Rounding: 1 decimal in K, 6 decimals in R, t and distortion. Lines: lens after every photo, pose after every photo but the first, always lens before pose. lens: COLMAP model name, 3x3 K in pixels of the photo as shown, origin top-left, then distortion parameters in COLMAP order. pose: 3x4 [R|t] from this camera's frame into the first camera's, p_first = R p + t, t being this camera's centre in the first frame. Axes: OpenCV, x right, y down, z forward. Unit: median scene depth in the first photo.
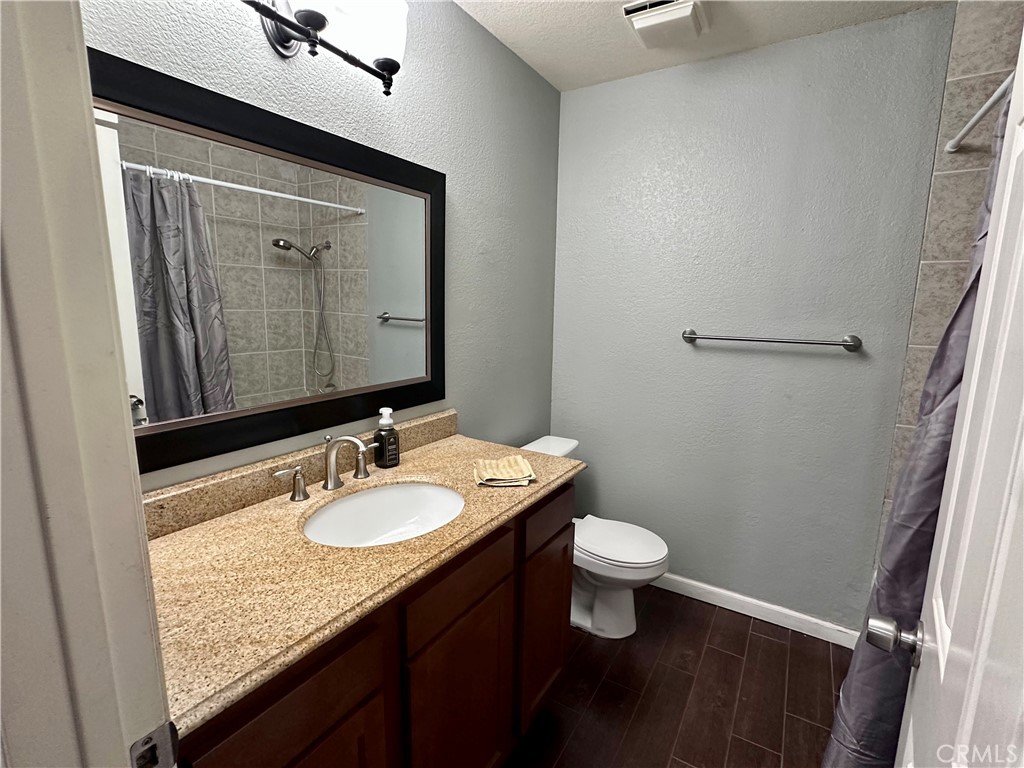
lens RADIAL K [[479.8, 0, 513.1], [0, 479.8, 383.3], [0, 0, 1]] dist [-0.001811, 0.001381]
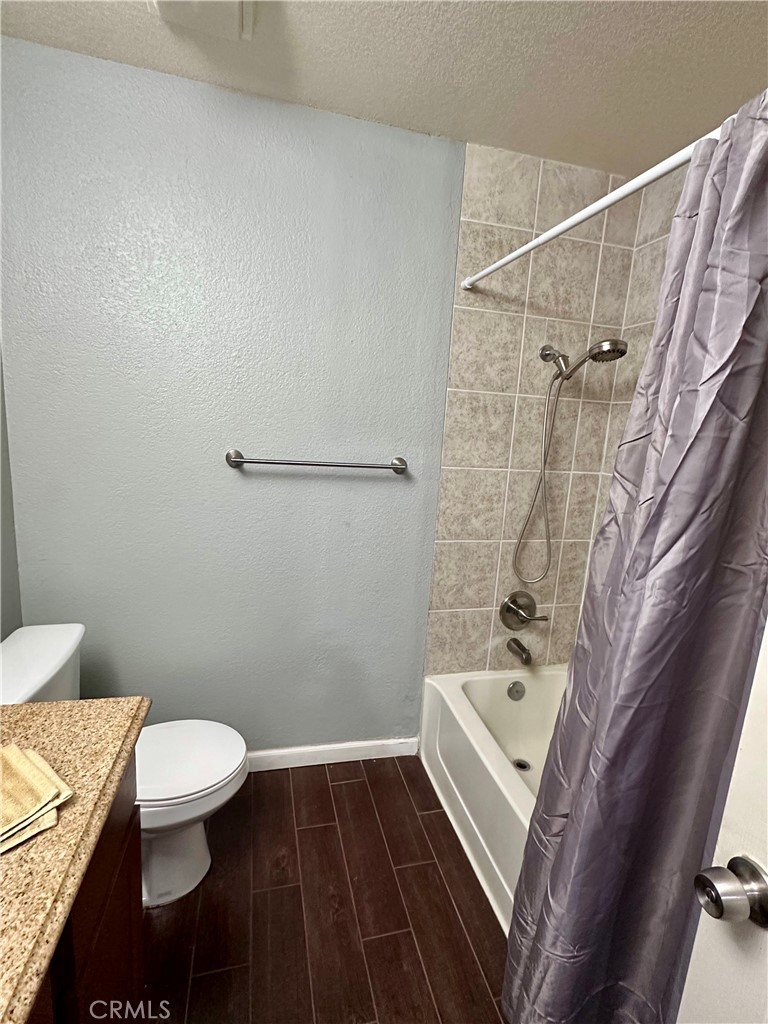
lens RADIAL K [[479.8, 0, 382.6], [0, 479.8, 510.5], [0, 0, 1]] dist [-0.001811, 0.001381]
pose [[0.694493, -0.103084, 0.712077, -0.037986], [0.066029, 0.994638, 0.079590, -0.077570], [-0.716463, -0.008257, 0.697576, 0.352134]]
